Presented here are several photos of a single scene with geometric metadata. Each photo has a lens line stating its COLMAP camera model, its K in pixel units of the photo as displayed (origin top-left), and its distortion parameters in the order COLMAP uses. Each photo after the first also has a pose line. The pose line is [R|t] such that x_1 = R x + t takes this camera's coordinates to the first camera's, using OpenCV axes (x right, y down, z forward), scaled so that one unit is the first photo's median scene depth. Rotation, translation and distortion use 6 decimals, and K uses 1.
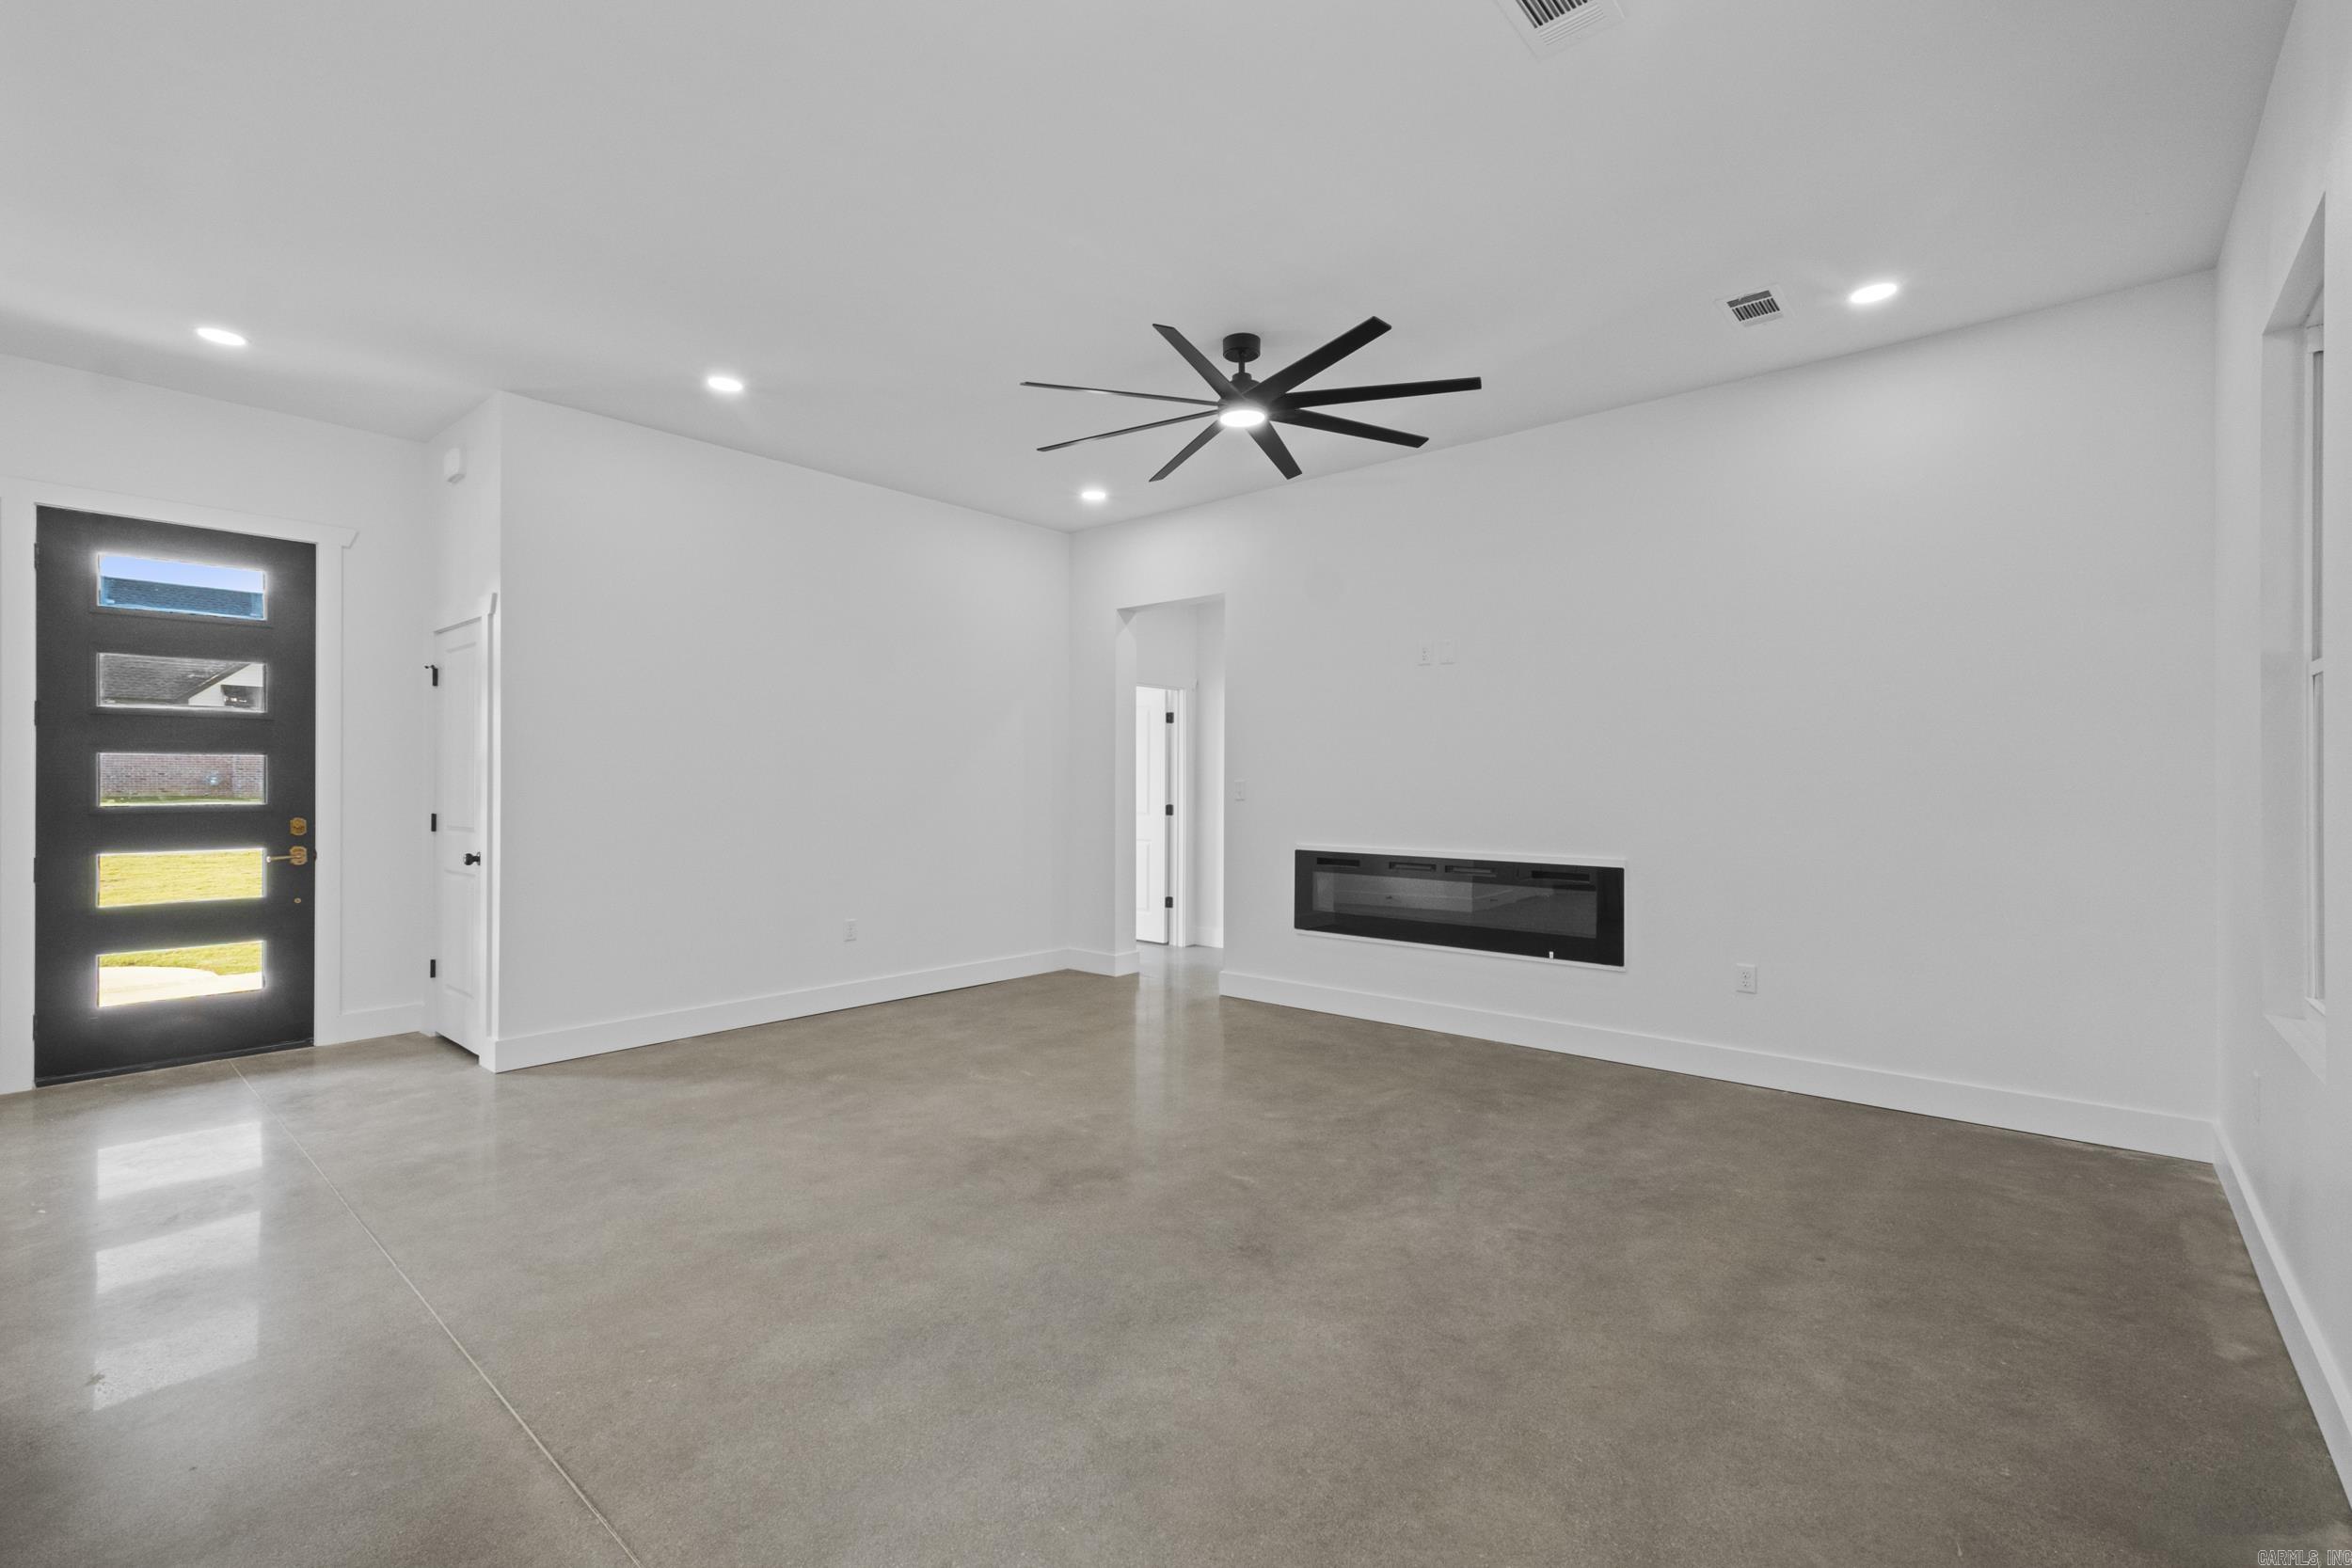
lens RADIAL K [[1029.1, 0, 1168.2], [0, 1029.1, 779.9], [0, 0, 1]] dist [0.007100, 0.001736]
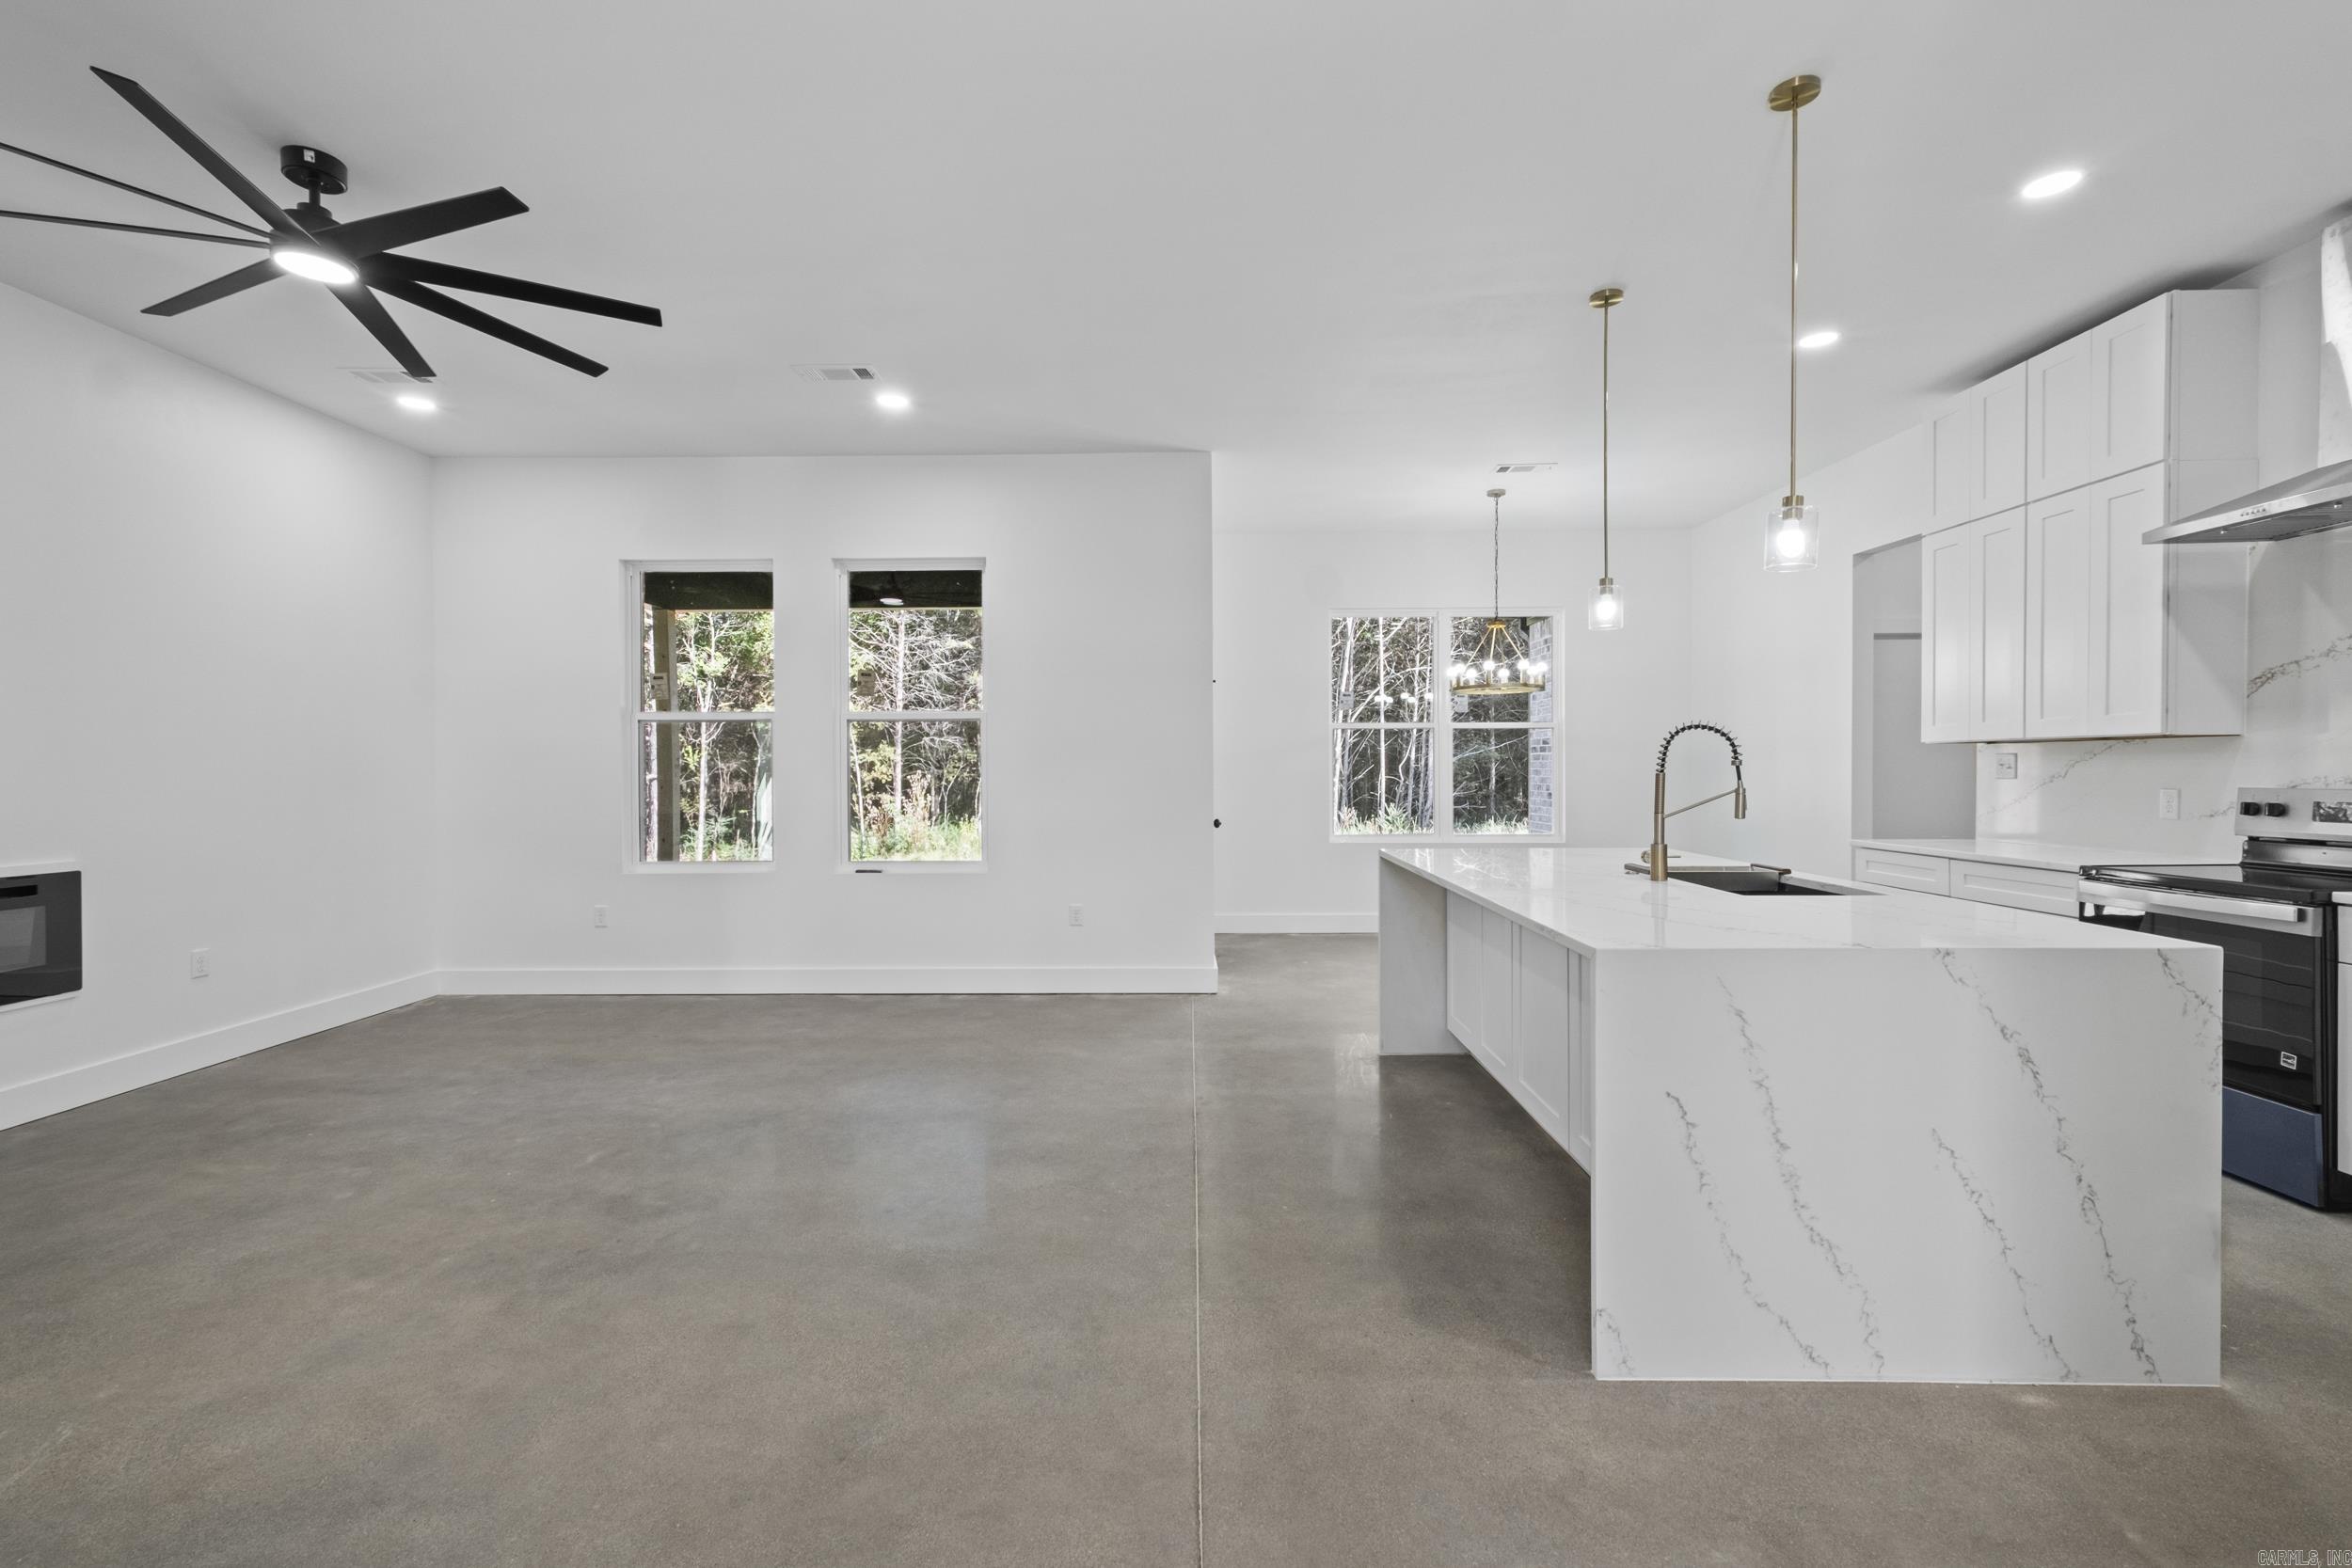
lens RADIAL K [[1029.1, 0, 1180.0], [0, 1029.1, 779.4], [0, 0, 1]] dist [0.007100, 0.001736]
pose [[-0.654768, -0.007694, 0.755791, -0.824443], [0.000042, 0.999948, 0.010216, 0.005245], [-0.755830, 0.006721, -0.654733, 0.950323]]
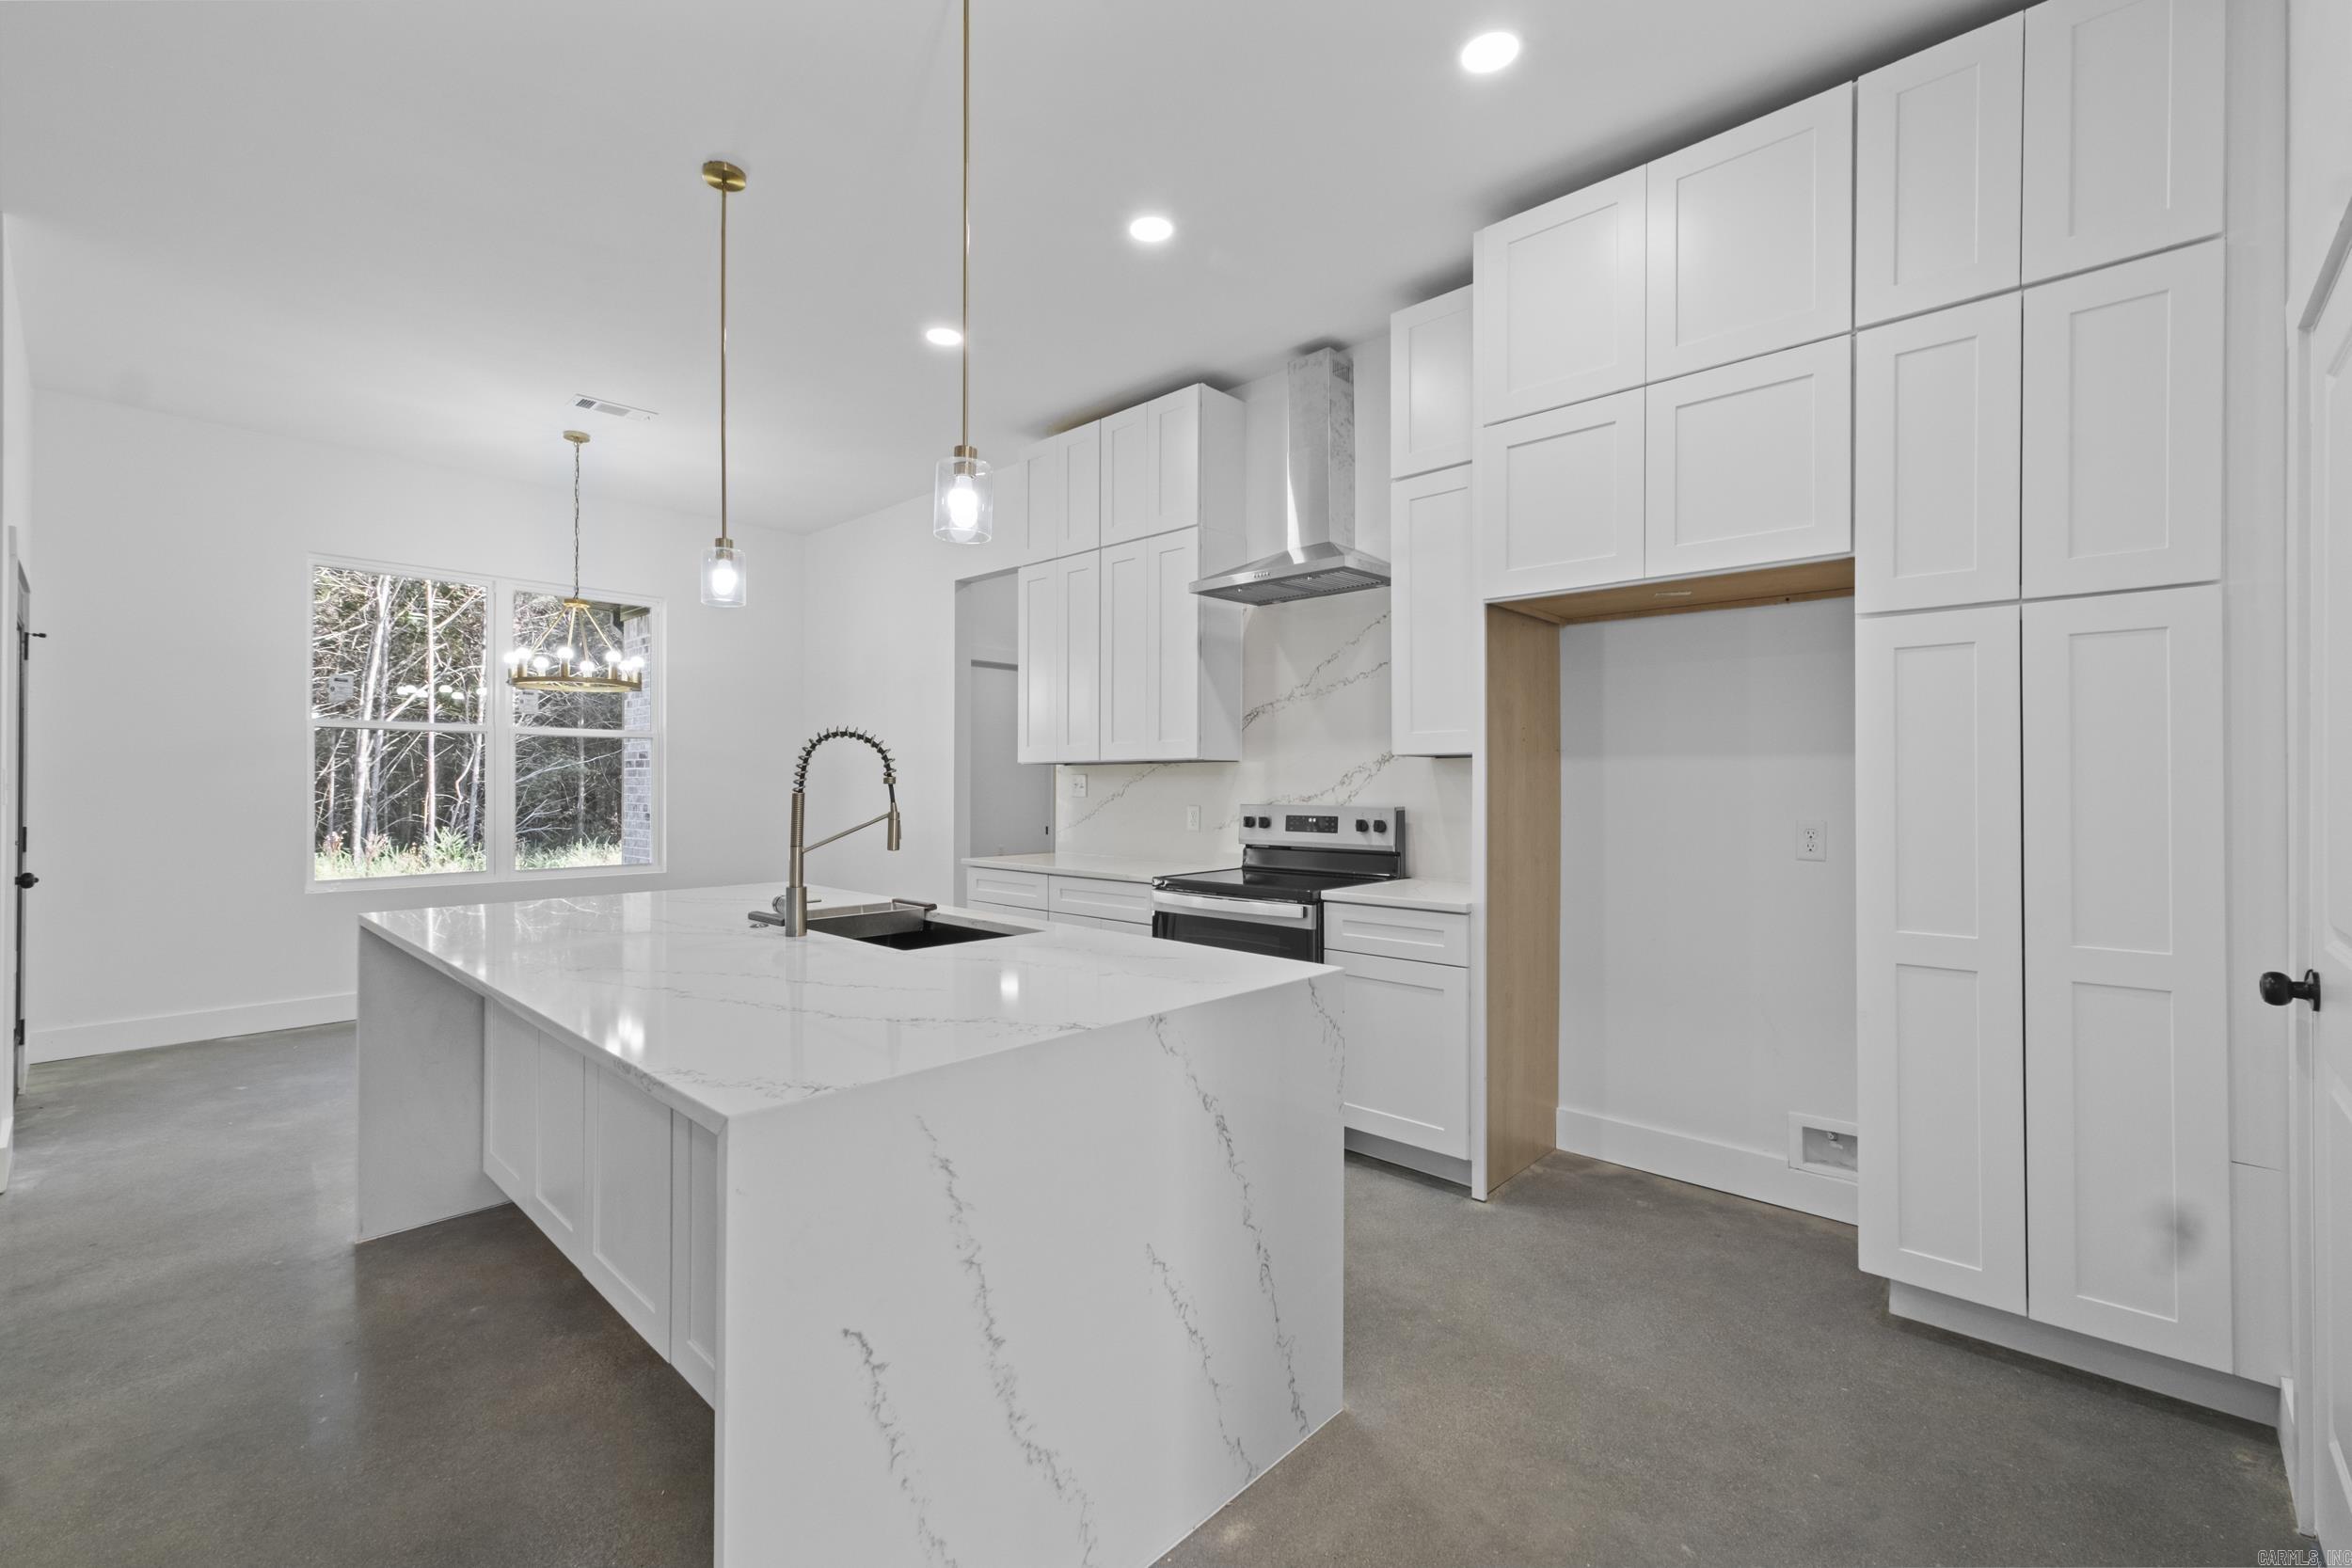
lens RADIAL K [[1029.1, 0, 1162.6], [0, 1029.1, 775.3], [0, 0, 1]] dist [0.007100, 0.001736]
pose [[-0.998757, -0.002199, 0.049800, -0.715222], [-0.002786, 0.999928, -0.011715, 0.004159], [-0.049770, -0.011839, -0.998691, 0.752942]]
